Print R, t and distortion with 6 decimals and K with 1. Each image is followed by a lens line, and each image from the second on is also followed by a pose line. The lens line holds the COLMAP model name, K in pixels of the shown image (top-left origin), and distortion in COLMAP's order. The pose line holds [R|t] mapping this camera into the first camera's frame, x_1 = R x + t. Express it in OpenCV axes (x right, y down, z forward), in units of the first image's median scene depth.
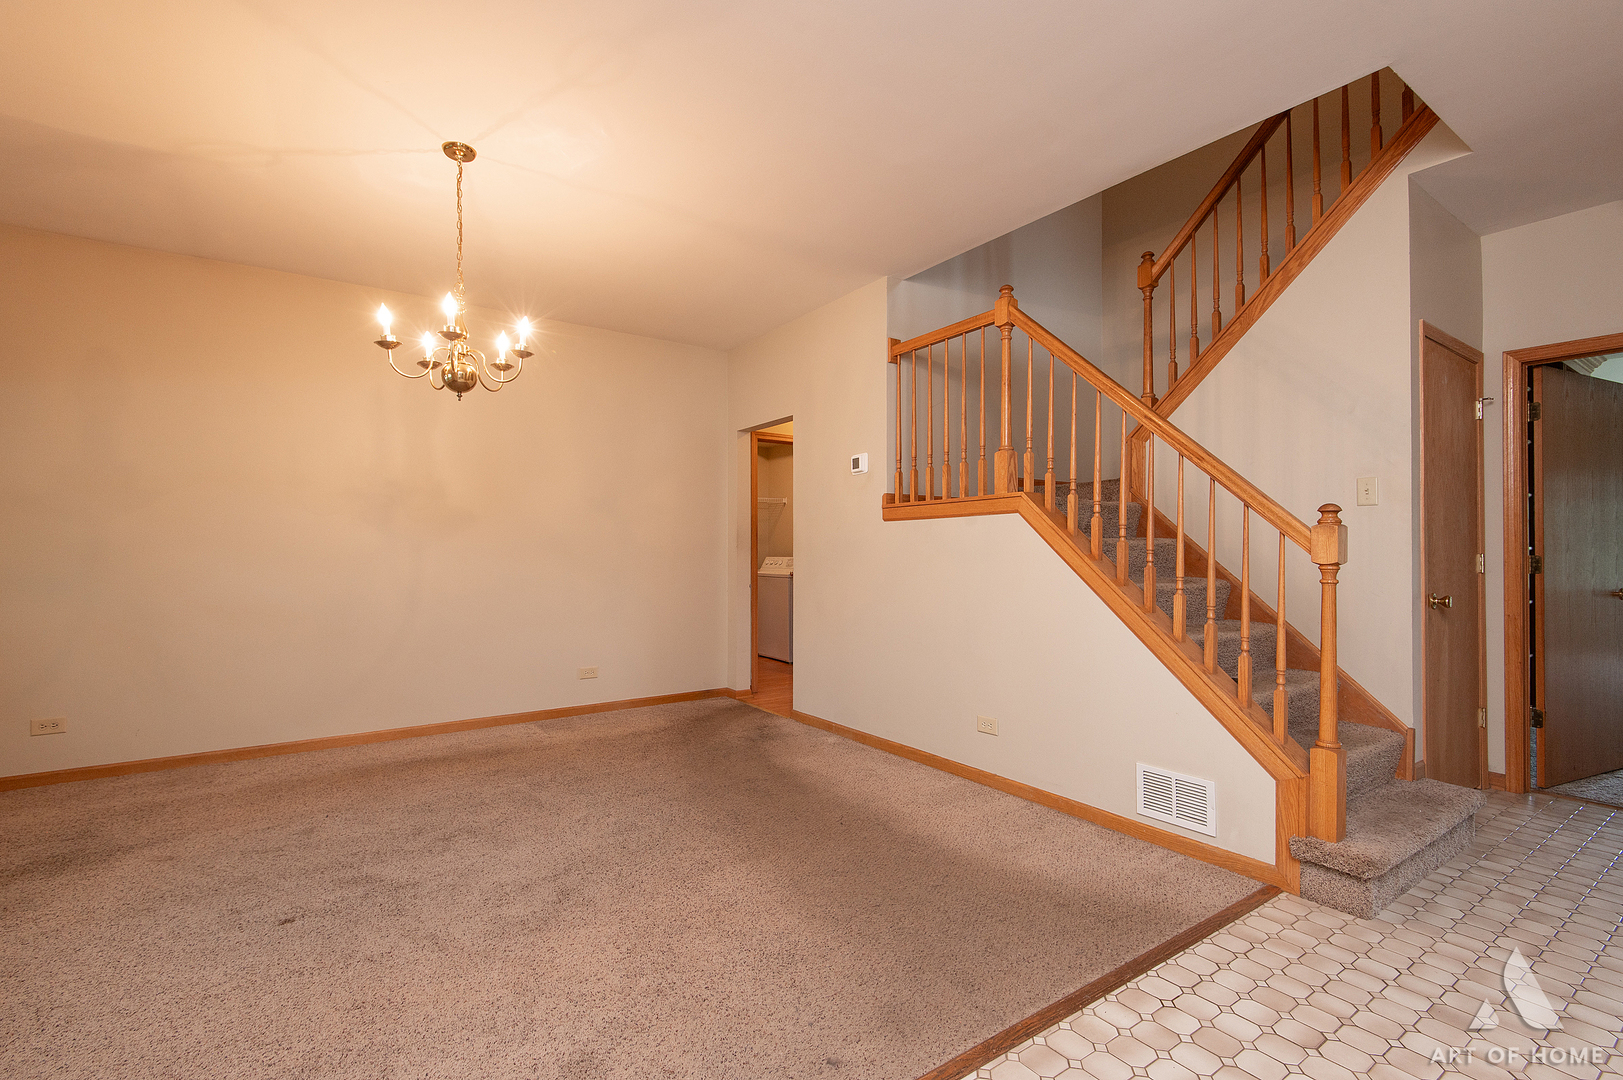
lens RADIAL K [[739.3, 0, 811.5], [0, 739.3, 540.0], [0, 0, 1]] dist [0.000136, -0.000118]
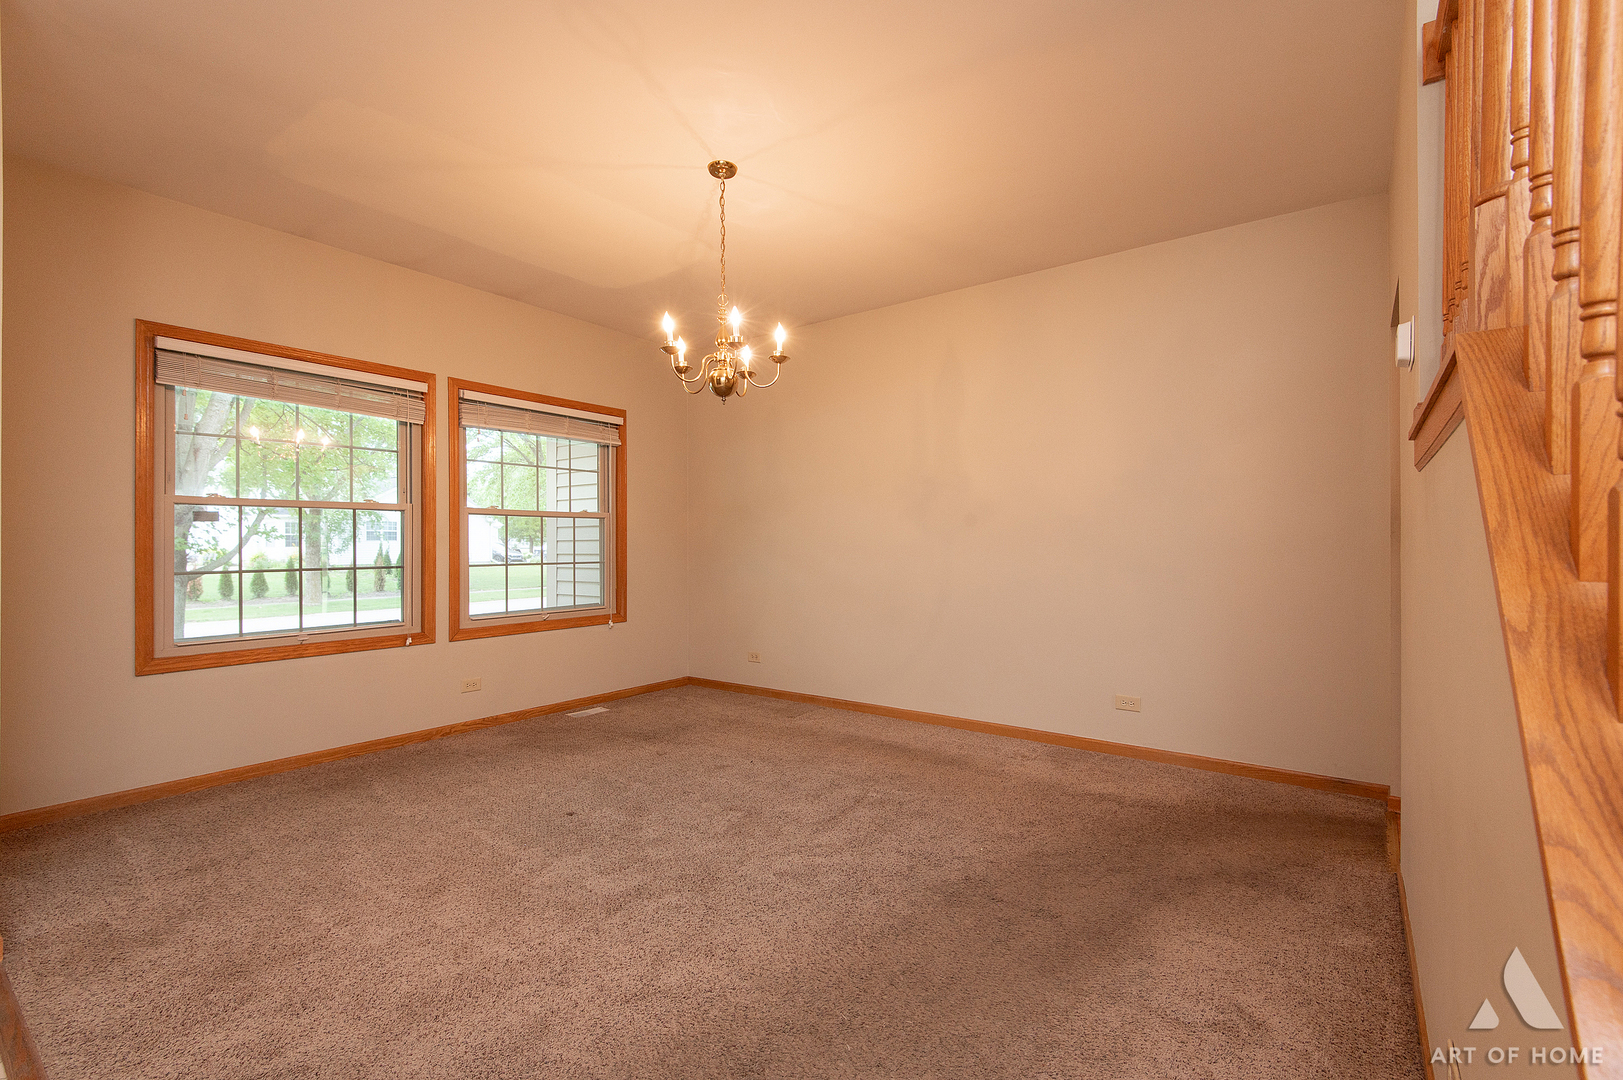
lens RADIAL K [[739.3, 0, 811.5], [0, 739.3, 540.0], [0, 0, 1]] dist [0.000136, -0.000118]
pose [[0.286865, -0.002232, -0.957968, 0.539408], [0.015593, 0.999876, 0.002339, 0.006494], [0.957844, -0.015608, 0.286864, 0.749406]]
